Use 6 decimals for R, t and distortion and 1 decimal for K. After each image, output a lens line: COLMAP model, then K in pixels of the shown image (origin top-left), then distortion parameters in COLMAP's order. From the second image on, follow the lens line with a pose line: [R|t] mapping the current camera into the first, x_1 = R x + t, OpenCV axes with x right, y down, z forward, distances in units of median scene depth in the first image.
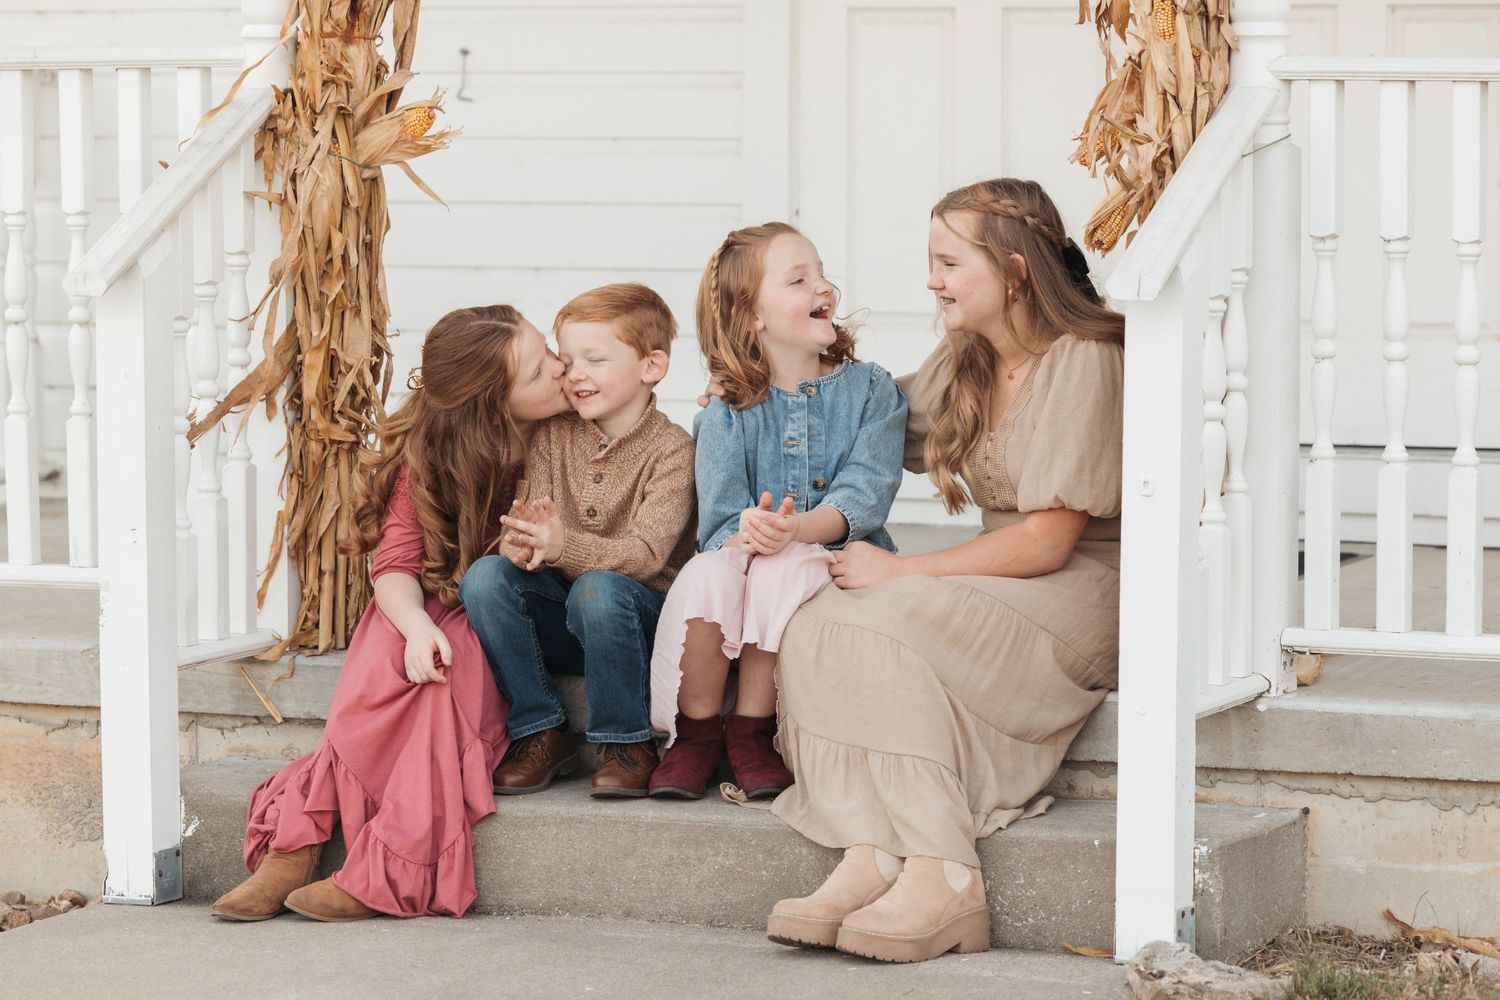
lens RADIAL K [[5366.0, 0, 750.0], [0, 5366.0, 500.0], [0, 0, 1]] dist [0.099076, -0.683473]
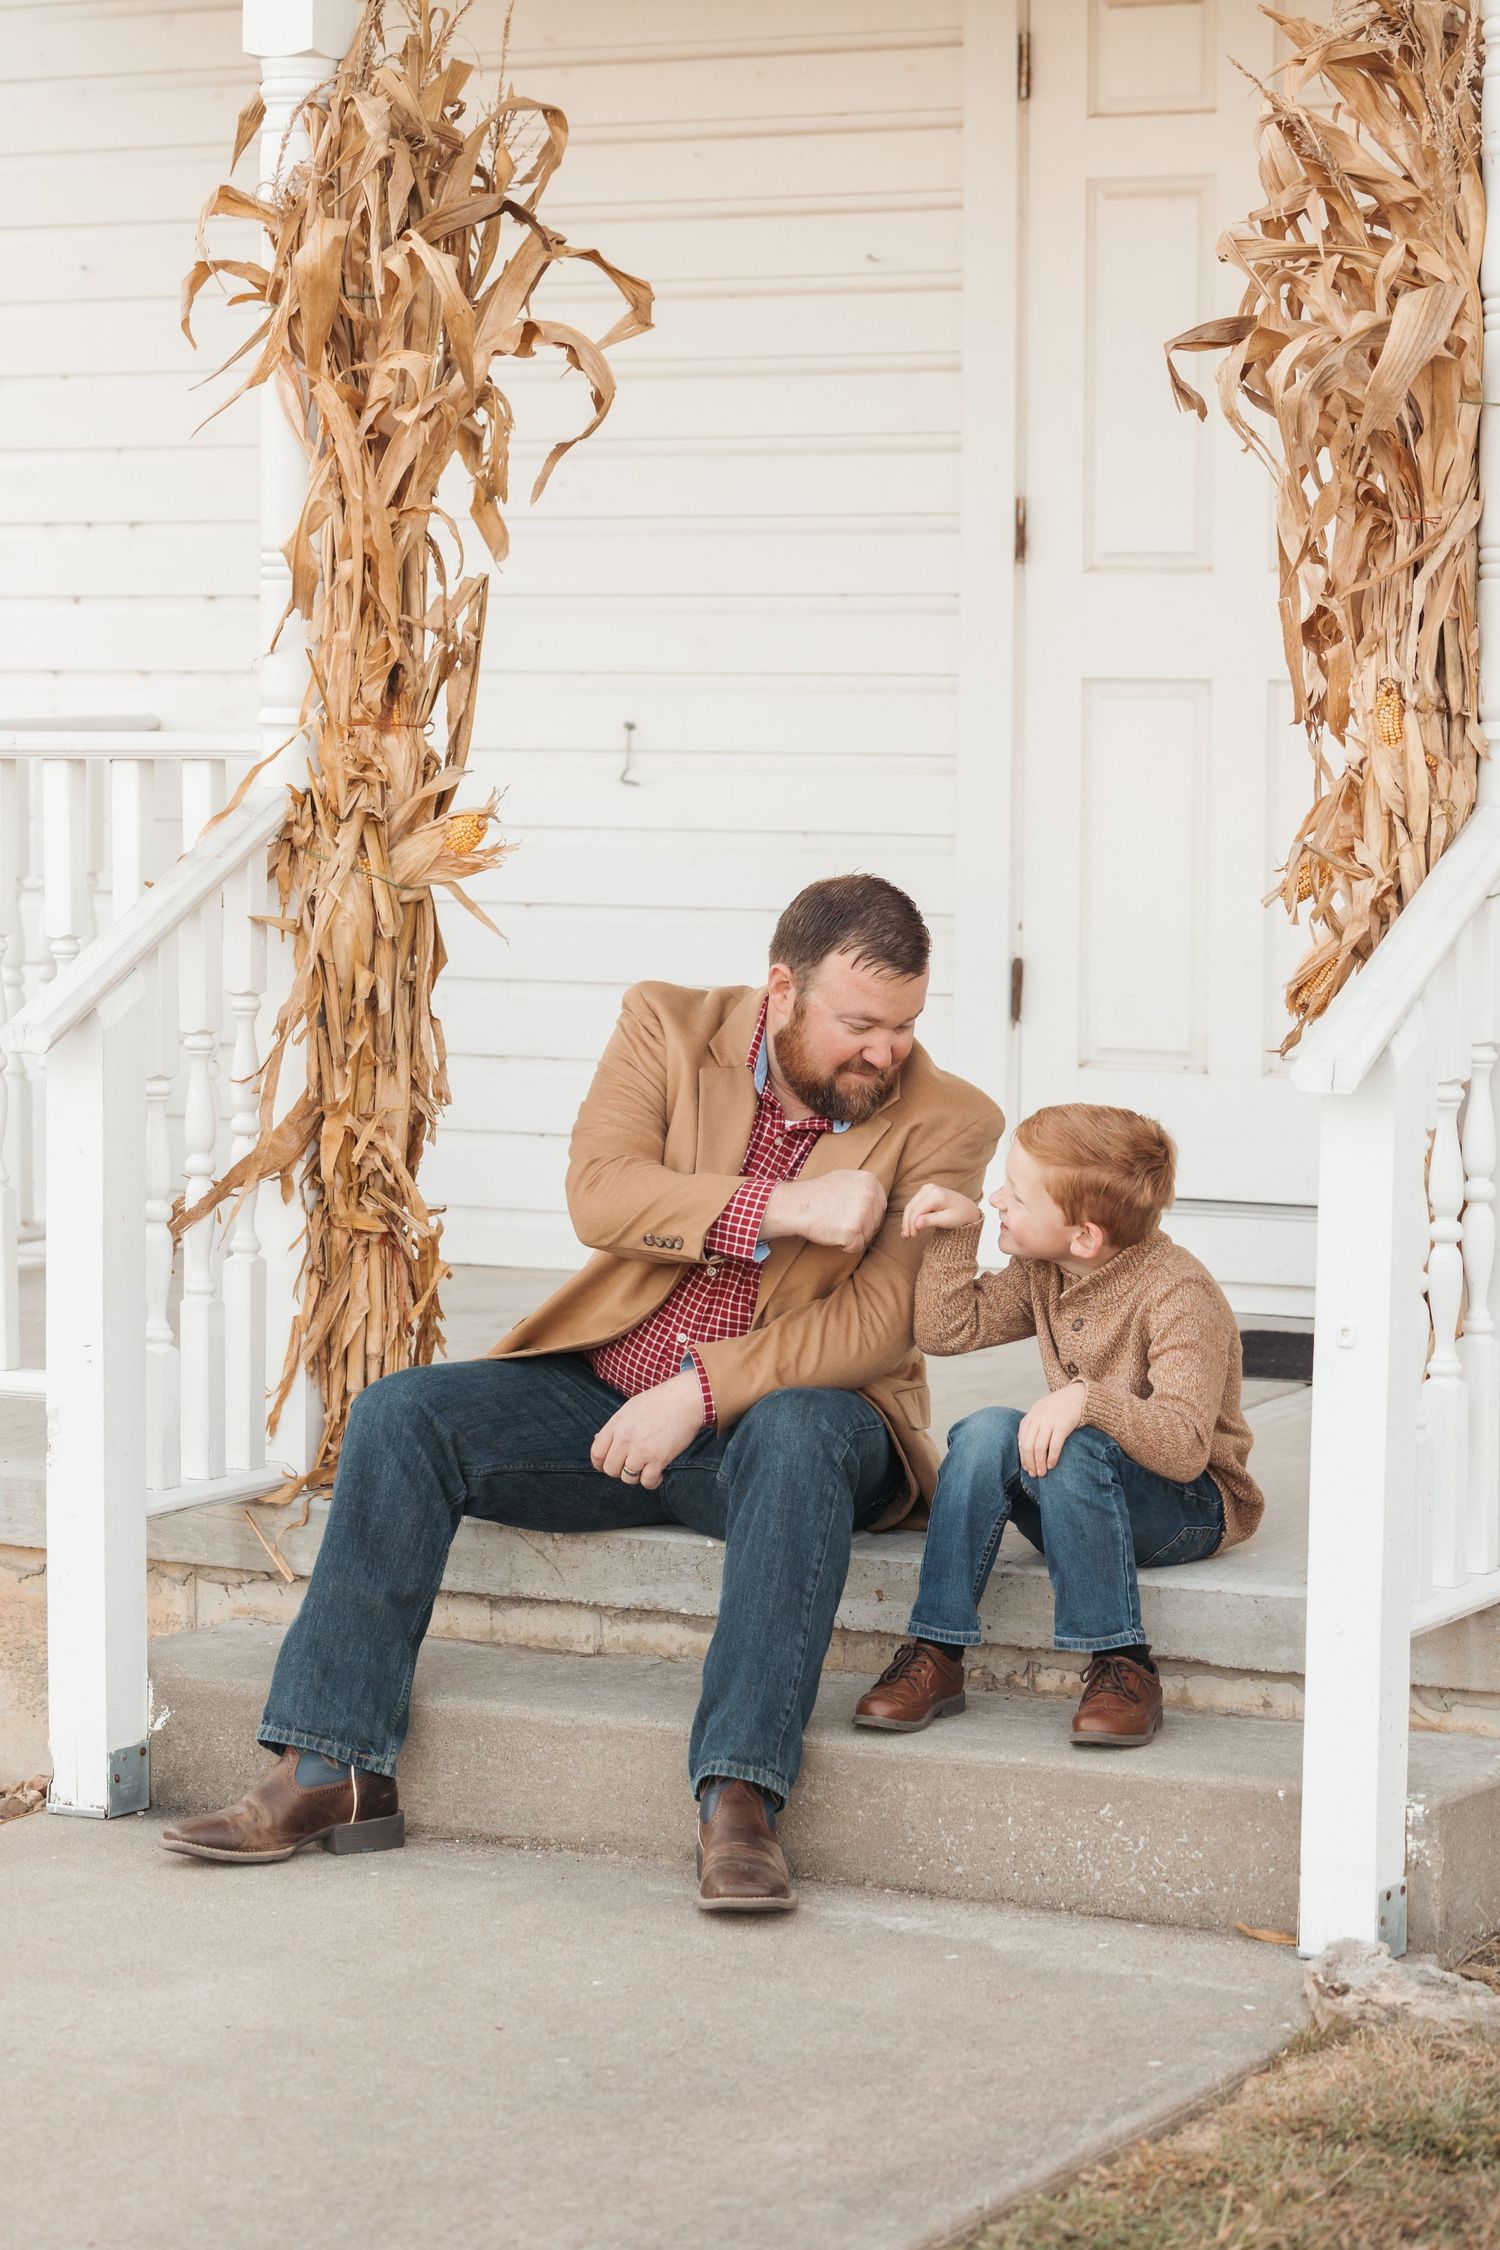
lens RADIAL K [[5412.3, 0, 748.8], [0, 5412.3, 1073.4], [0, 0, 1]] dist [-0.028722, -0.333445]
pose [[0.995589, 0.014276, -0.092735, 0.054777], [-0.015006, 0.999862, -0.007176, -0.029862], [0.092619, 0.008536, 0.995665, 0.209170]]
